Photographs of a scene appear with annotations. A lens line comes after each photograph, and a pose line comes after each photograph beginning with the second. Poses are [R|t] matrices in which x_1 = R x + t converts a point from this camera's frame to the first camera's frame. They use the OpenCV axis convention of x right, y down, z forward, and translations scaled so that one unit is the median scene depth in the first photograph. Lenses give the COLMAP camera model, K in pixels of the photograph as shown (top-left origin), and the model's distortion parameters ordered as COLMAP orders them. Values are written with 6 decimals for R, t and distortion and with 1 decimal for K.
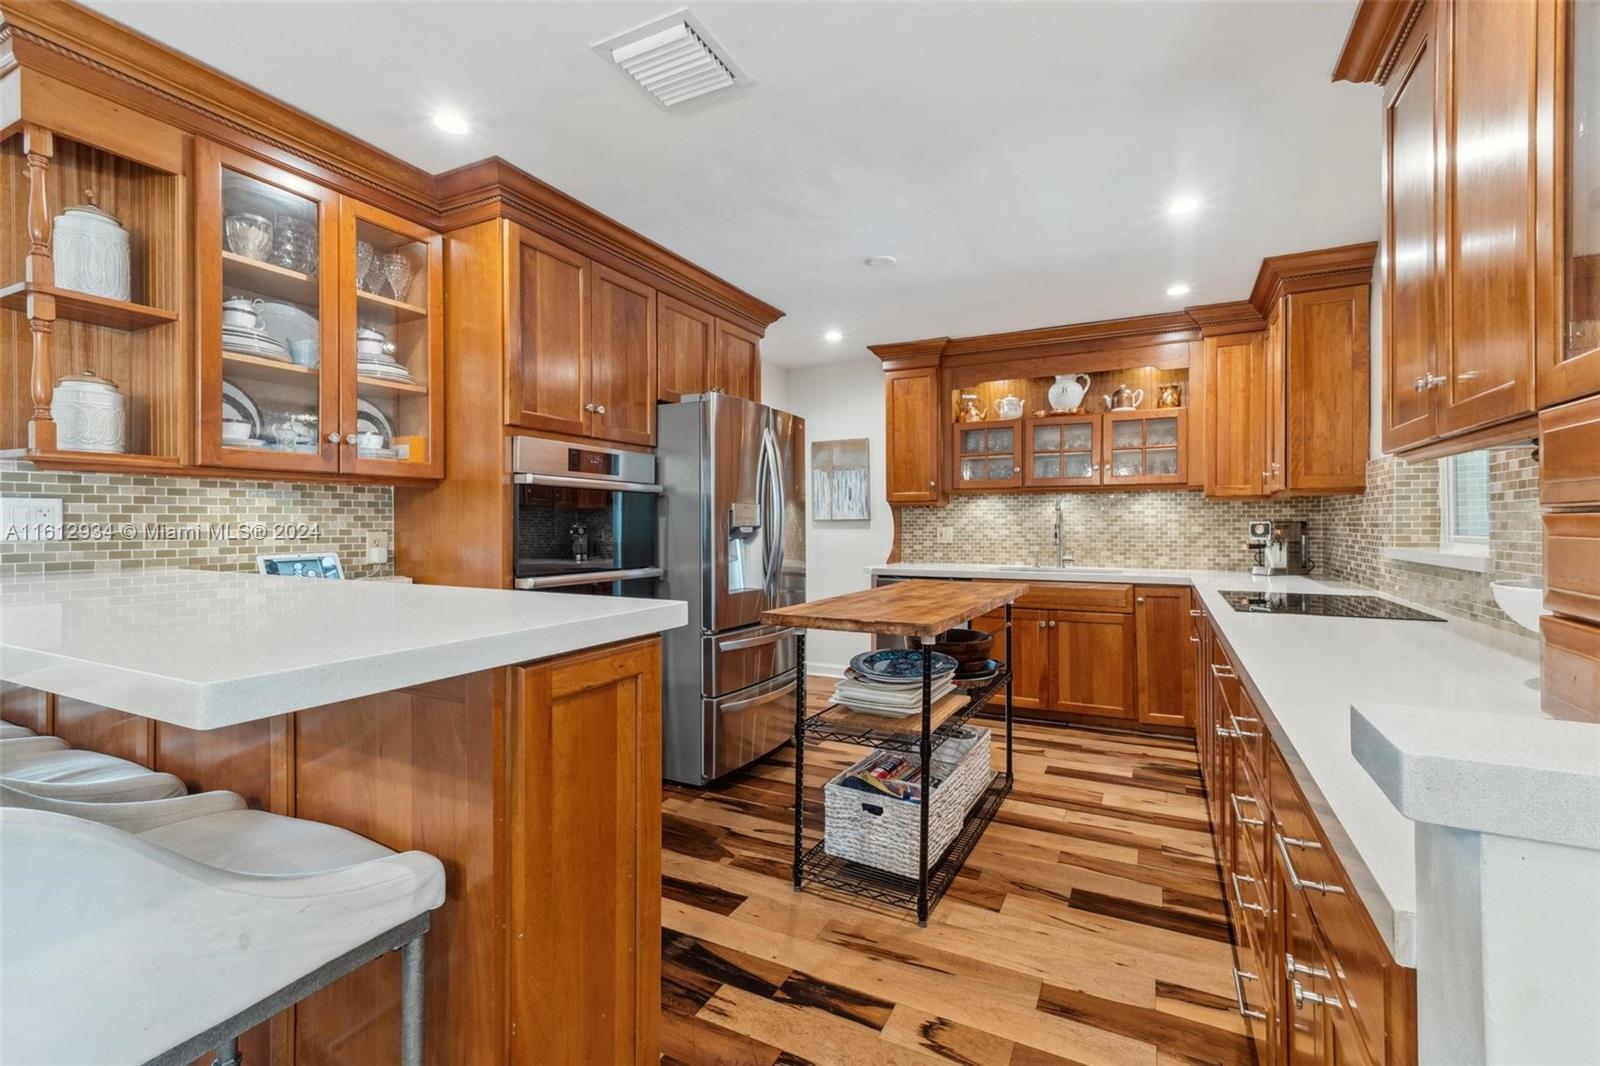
lens RADIAL K [[694.1, 0, 807.9], [0, 694.1, 529.5], [0, 0, 1]] dist [-0.022142, -0.000038]
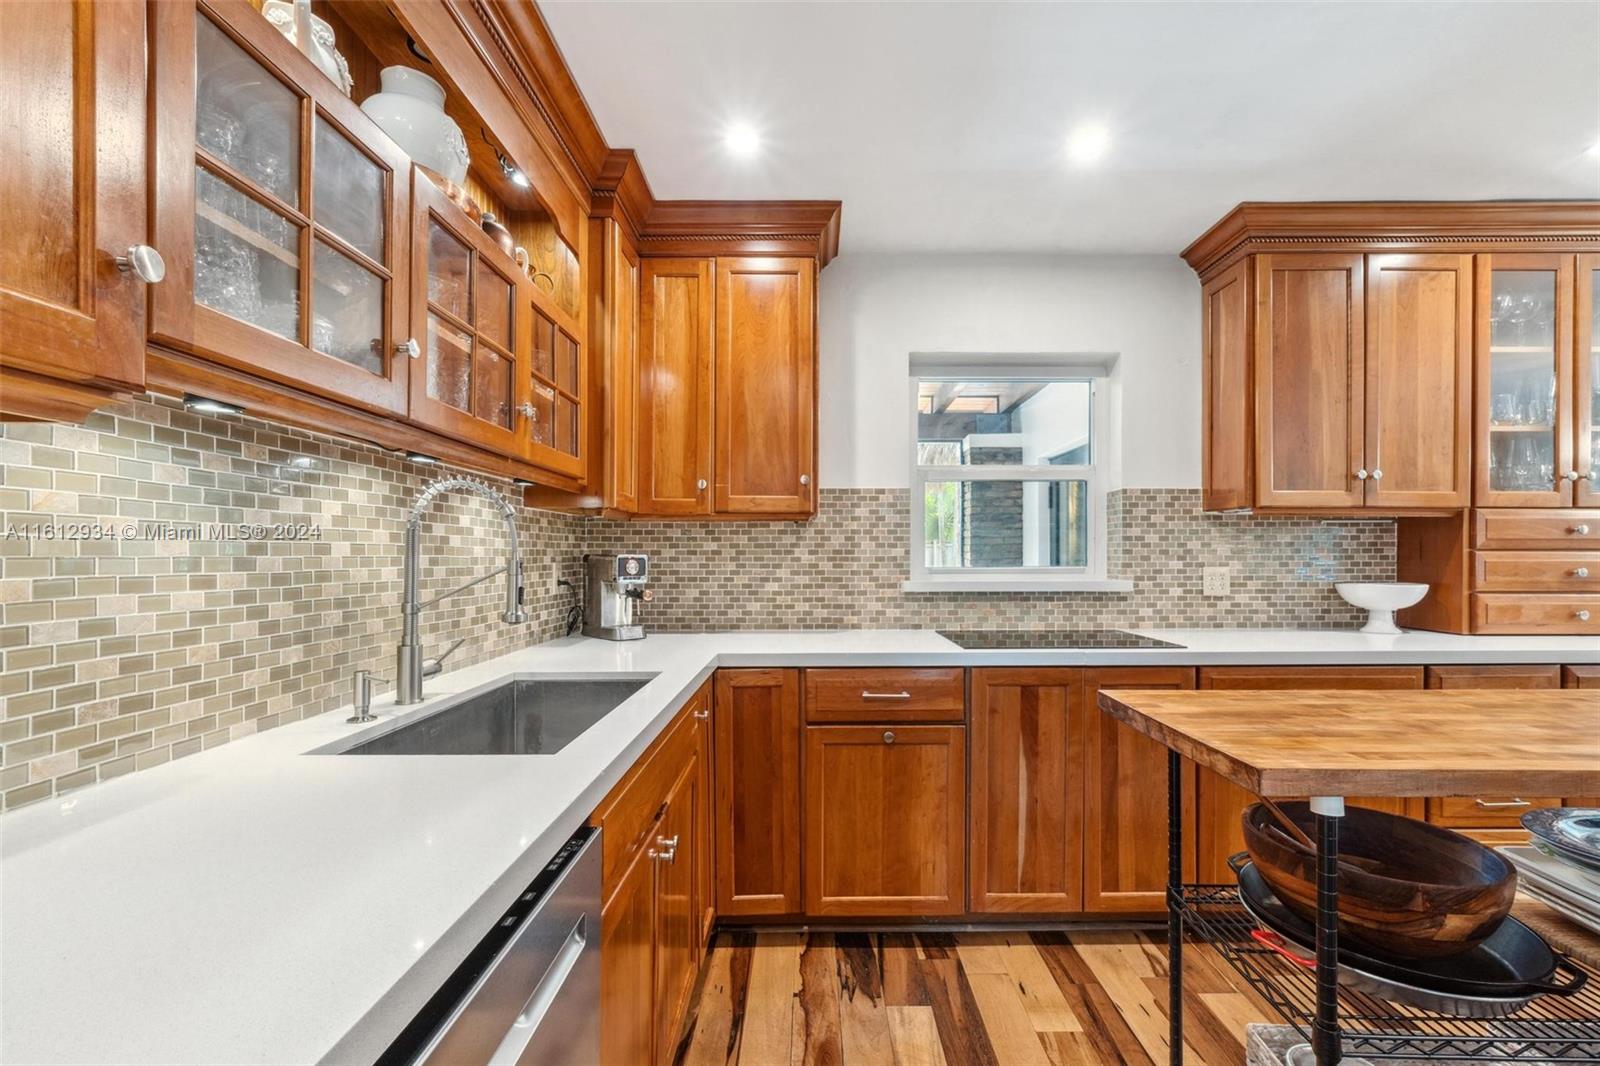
lens RADIAL K [[694.1, 0, 807.1], [0, 694.1, 547.4], [0, 0, 1]] dist [-0.022142, -0.000038]
pose [[-0.466153, 0.015436, 0.884570, 0.013144], [0.013759, 0.999853, -0.010198, -0.009444], [-0.884597, 0.007417, -0.466297, 1.144216]]
